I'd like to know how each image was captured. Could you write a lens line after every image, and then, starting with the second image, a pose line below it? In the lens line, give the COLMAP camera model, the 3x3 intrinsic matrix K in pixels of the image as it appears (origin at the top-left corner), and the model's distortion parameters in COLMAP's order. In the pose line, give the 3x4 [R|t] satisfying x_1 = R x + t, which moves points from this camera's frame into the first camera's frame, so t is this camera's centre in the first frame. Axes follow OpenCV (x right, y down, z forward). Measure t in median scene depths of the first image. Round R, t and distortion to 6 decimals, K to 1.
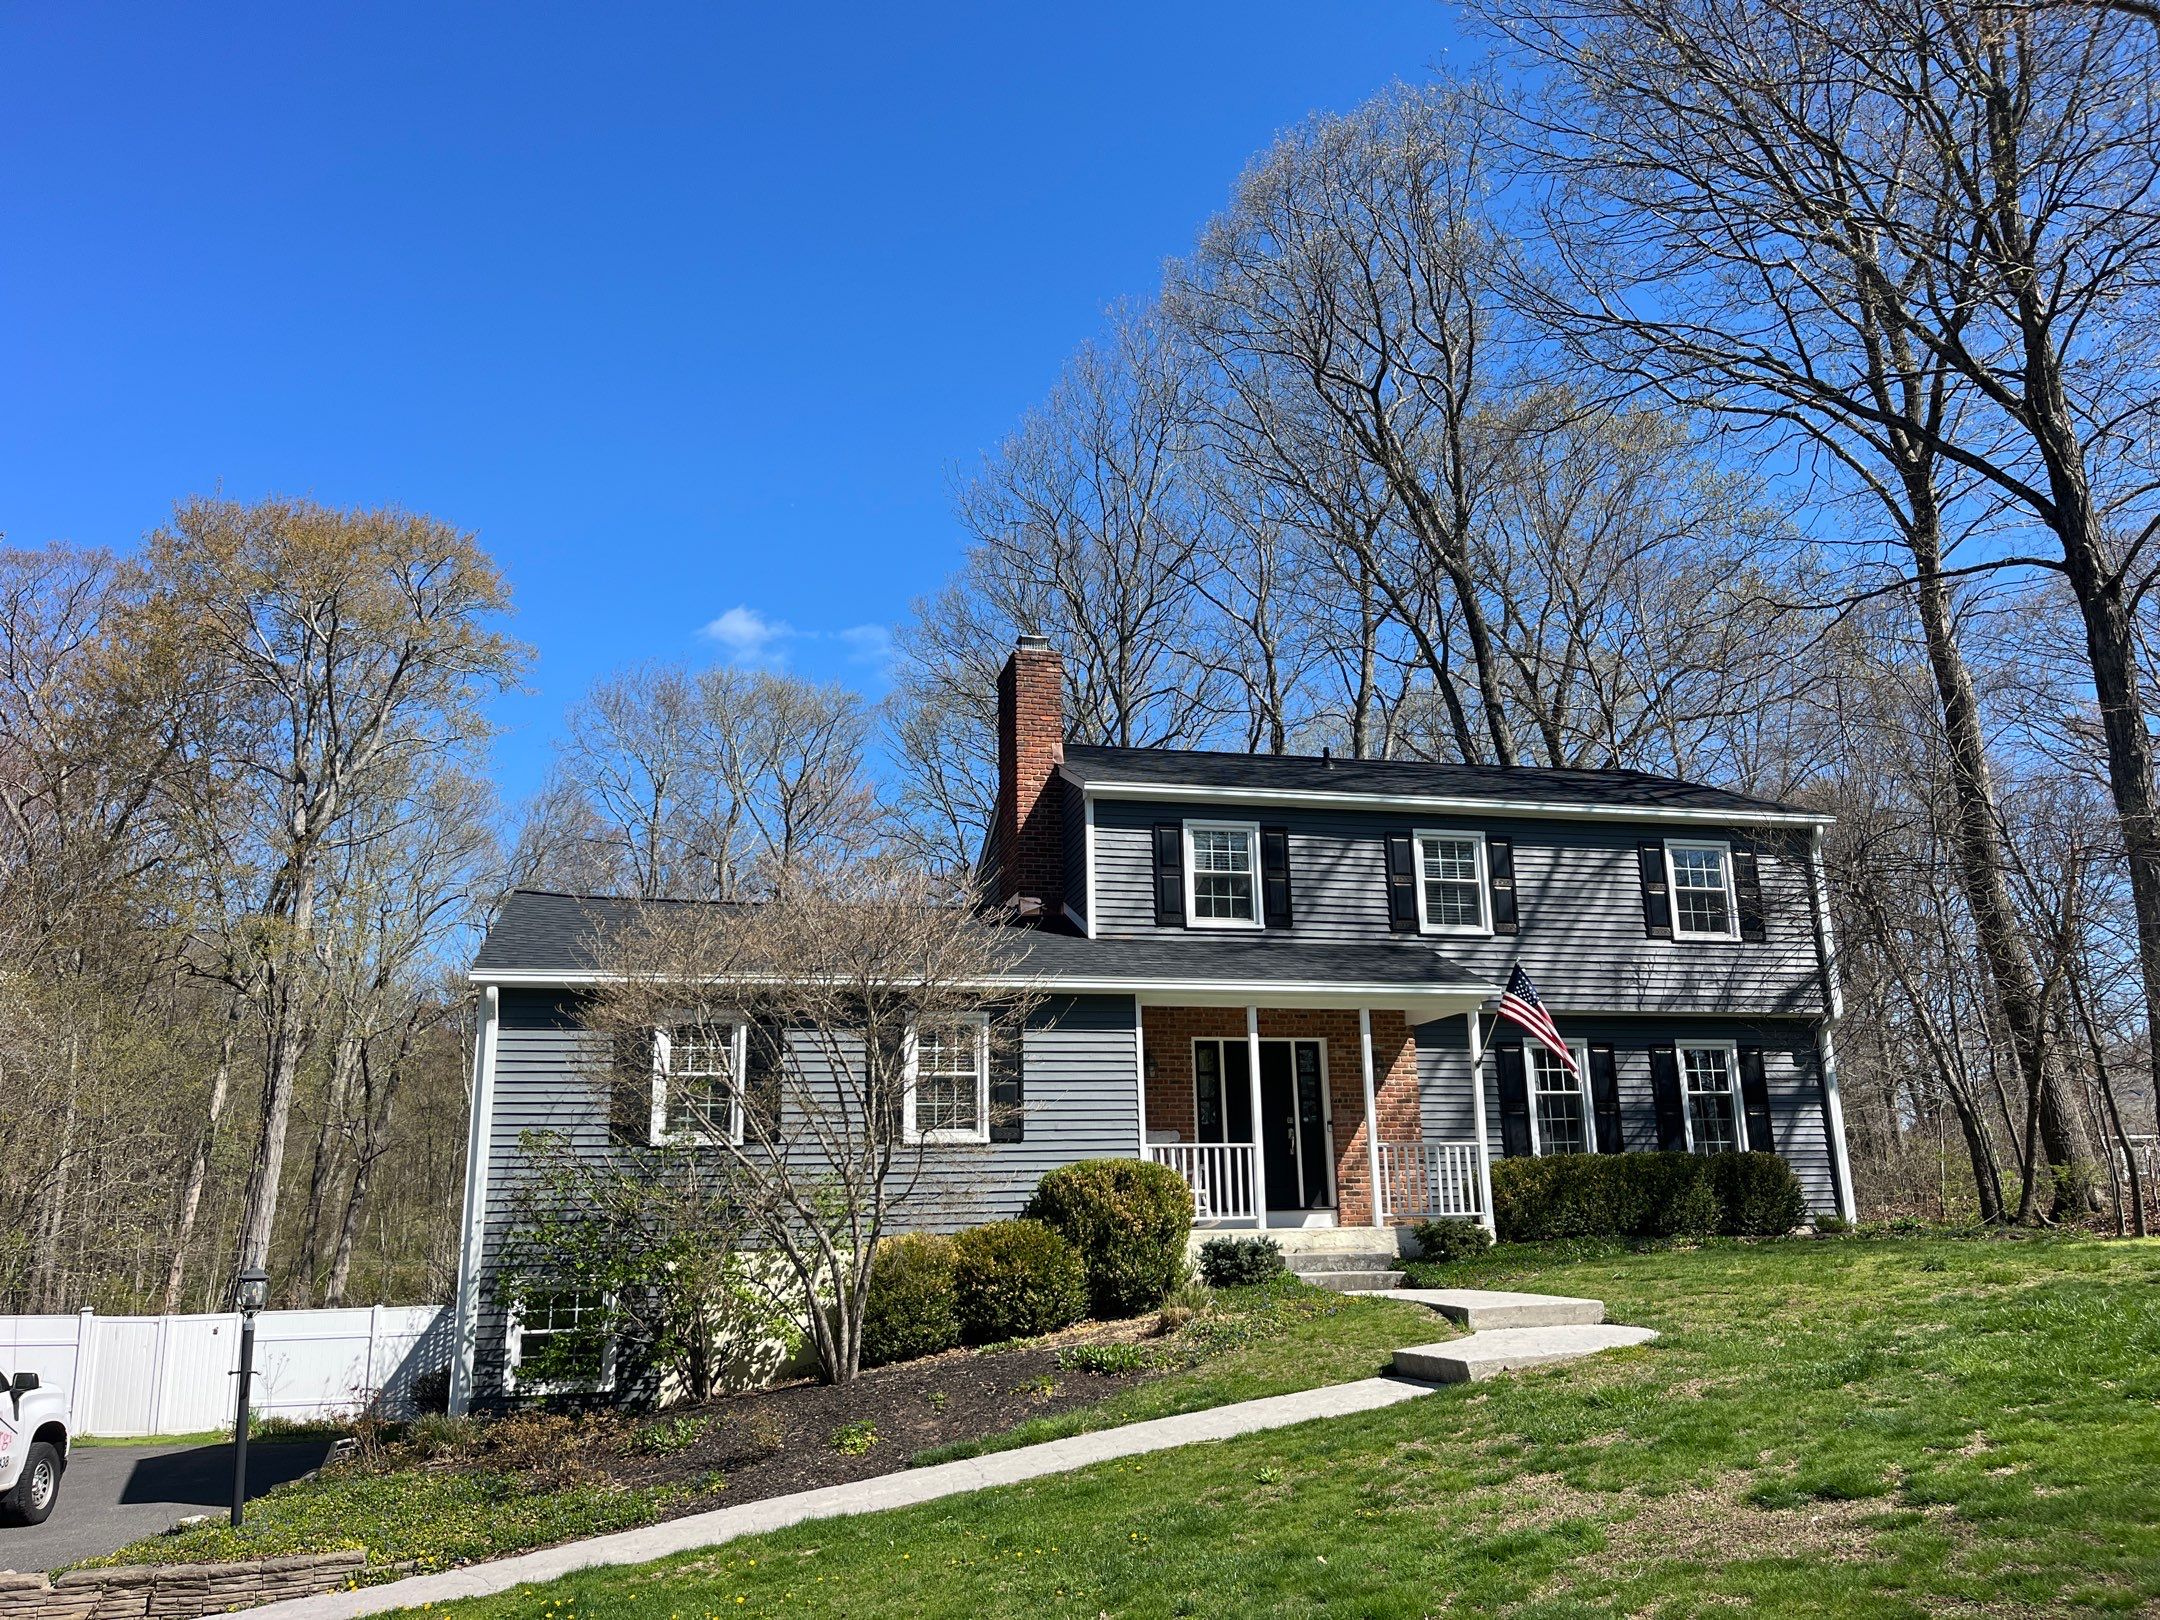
lens RADIAL K [[1645.2, 0, 1088.3], [0, 1645.2, 811.2], [0, 0, 1]] dist [0.077815, -0.104575]
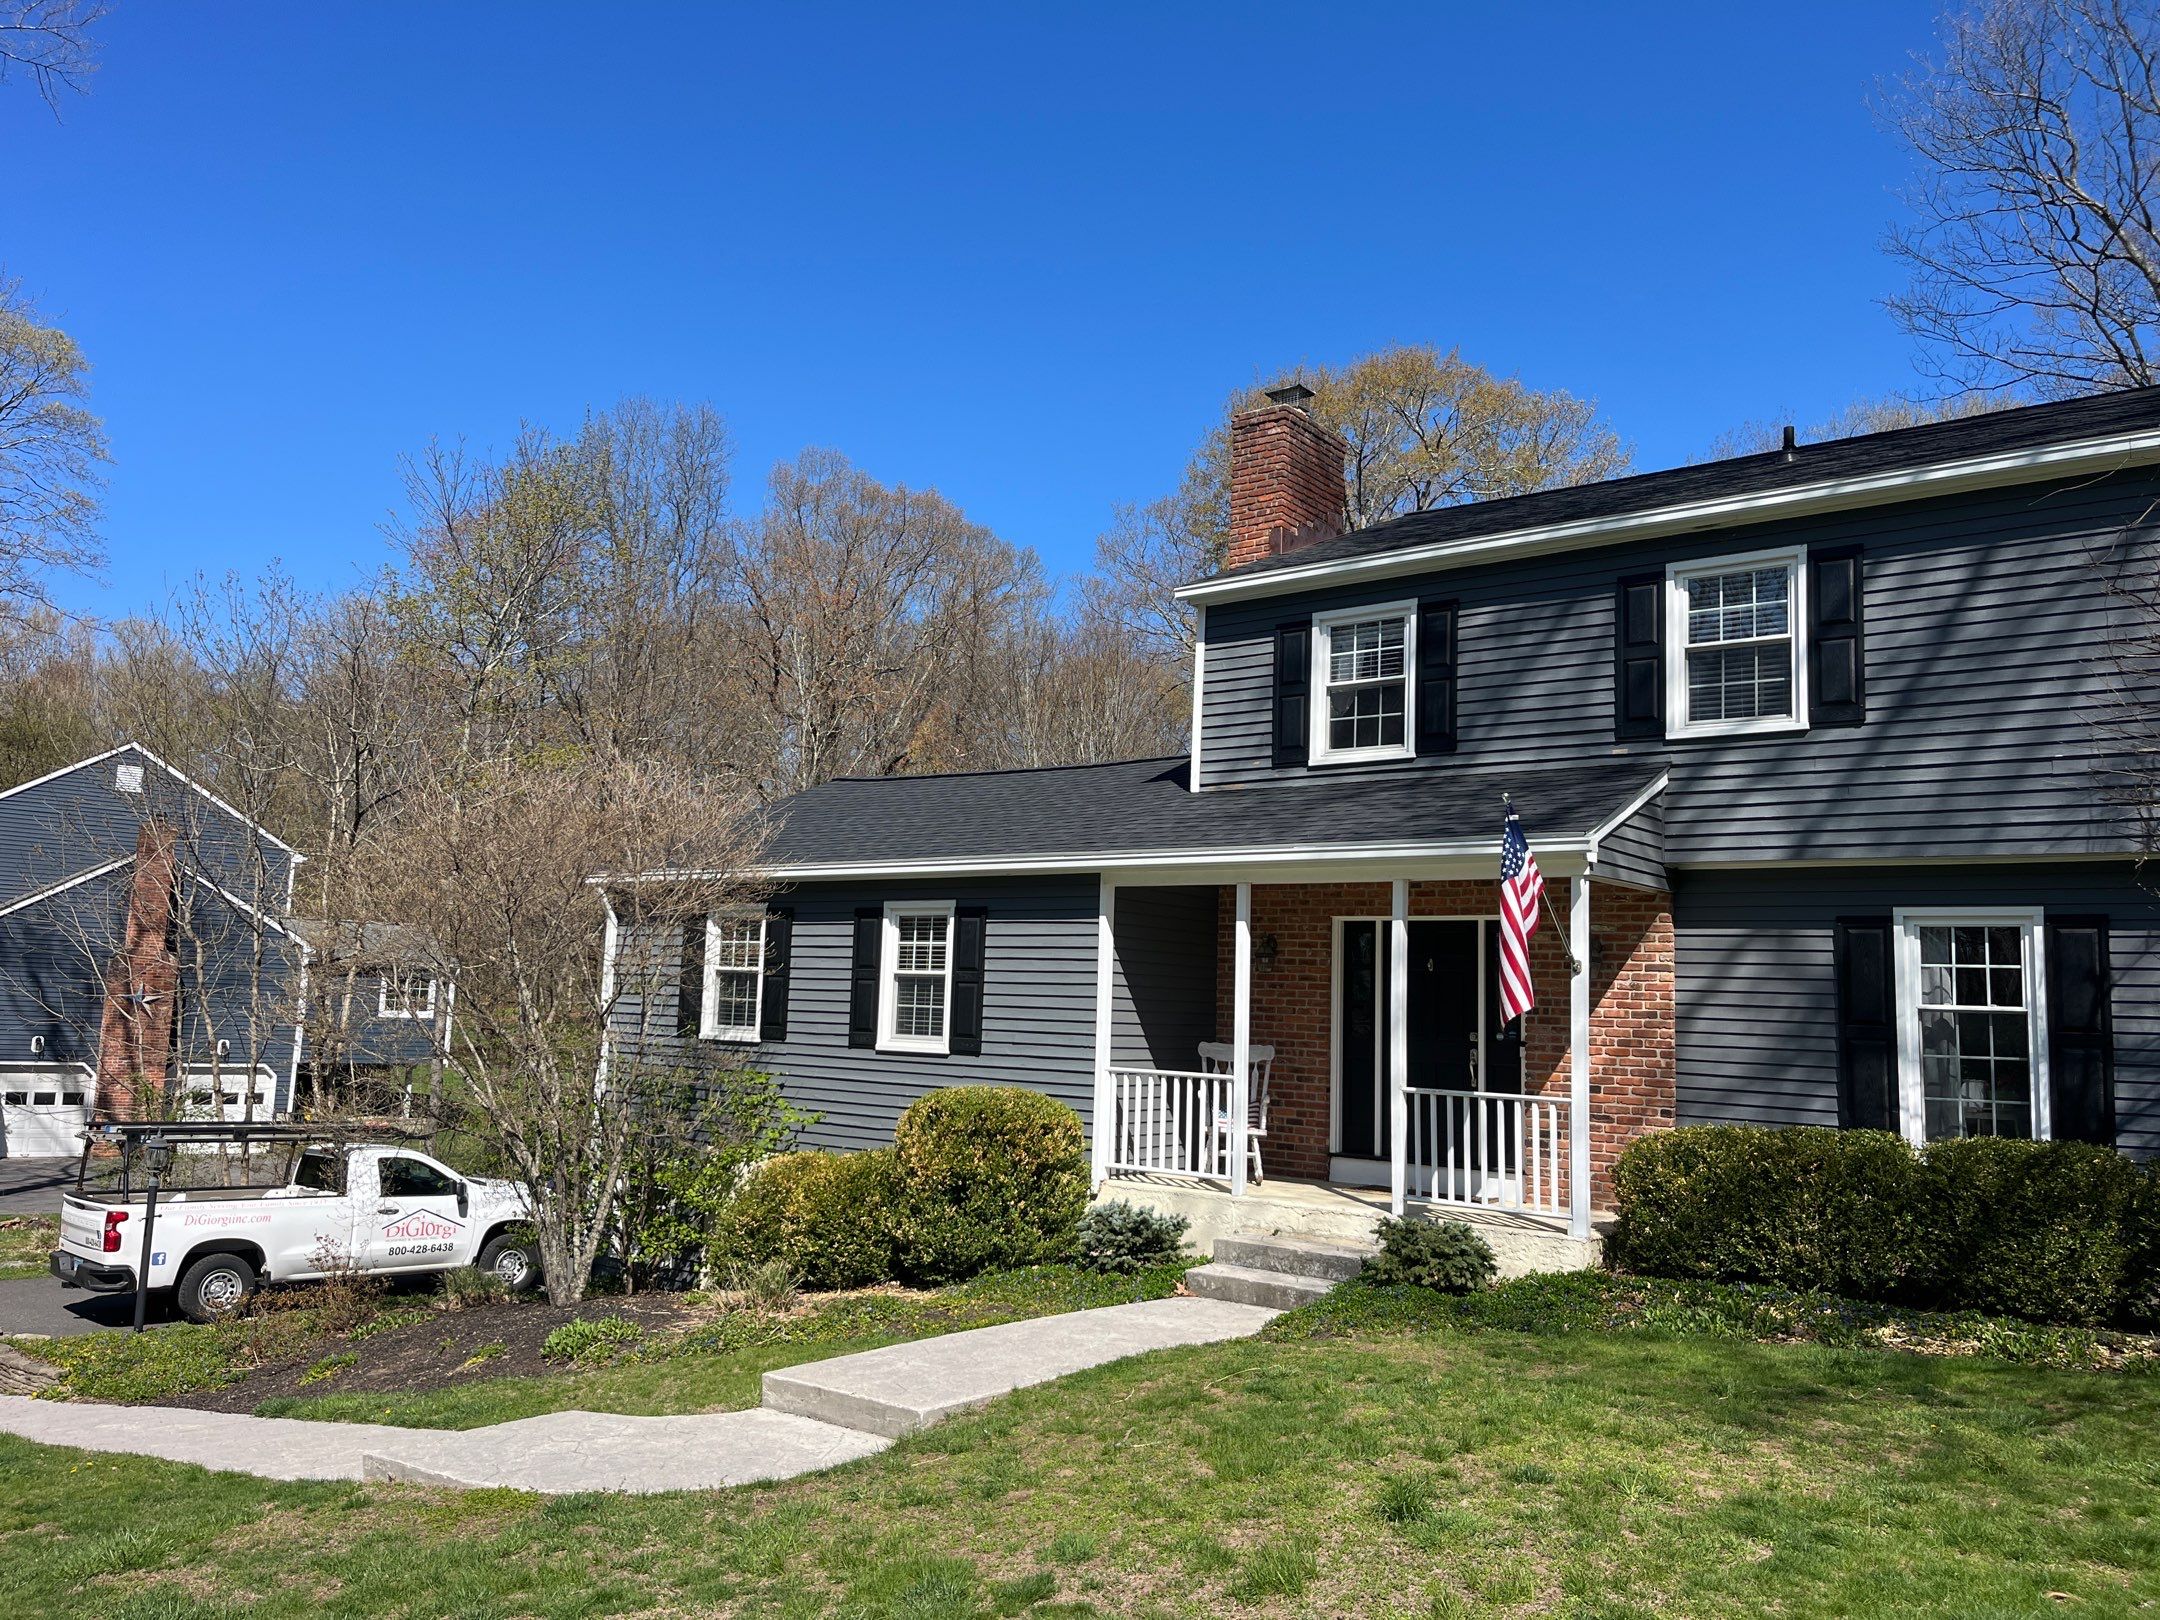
lens RADIAL K [[1639.7, 0, 1066.9], [0, 1639.7, 812.4], [0, 0, 1]] dist [0.085278, -0.109548]
pose [[0.605243, -0.052770, -0.794289, 0.544728], [0.147813, 0.987898, 0.047000, 0.039678], [0.782197, -0.145853, 0.605719, 0.462983]]
